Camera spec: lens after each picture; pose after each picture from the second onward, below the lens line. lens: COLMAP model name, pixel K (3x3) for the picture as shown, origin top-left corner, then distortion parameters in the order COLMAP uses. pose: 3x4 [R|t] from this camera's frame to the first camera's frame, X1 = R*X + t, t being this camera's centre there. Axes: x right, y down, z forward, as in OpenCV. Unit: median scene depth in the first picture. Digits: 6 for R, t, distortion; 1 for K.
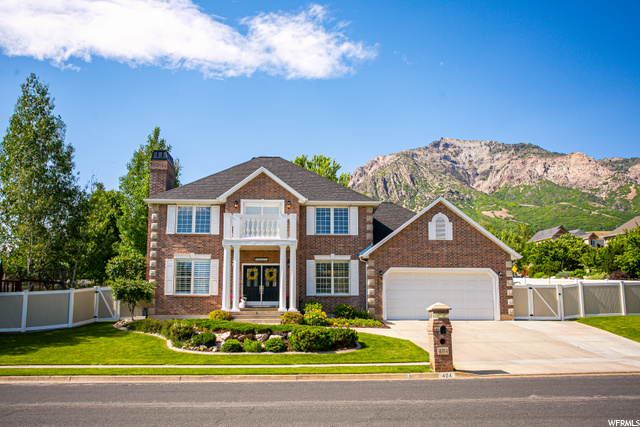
lens RADIAL K [[544.1, 0, 321.3], [0, 544.1, 187.0], [0, 0, 1]] dist [0.004356, -0.000638]
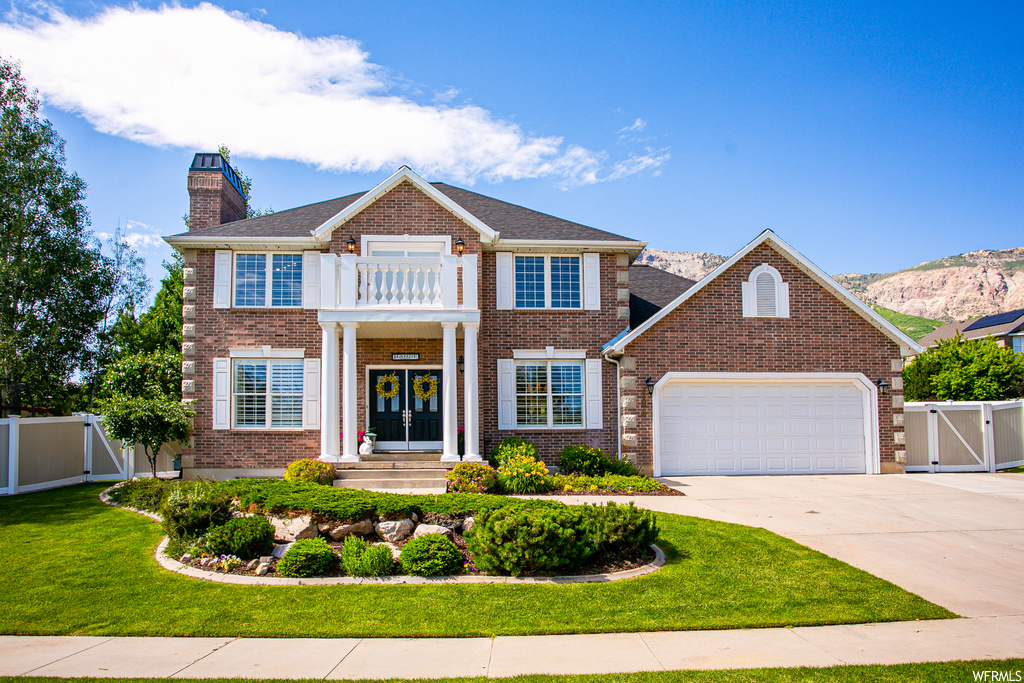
lens RADIAL K [[989.0, 0, 541.0], [0, 989.0, 341.7], [0, 0, 1]] dist [-0.084068, 0.002317]
pose [[0.999740, -0.004962, 0.022260, -0.007362], [0.002592, 0.994442, 0.105252, 0.024127], [-0.022658, -0.105167, 0.994196, 0.106996]]
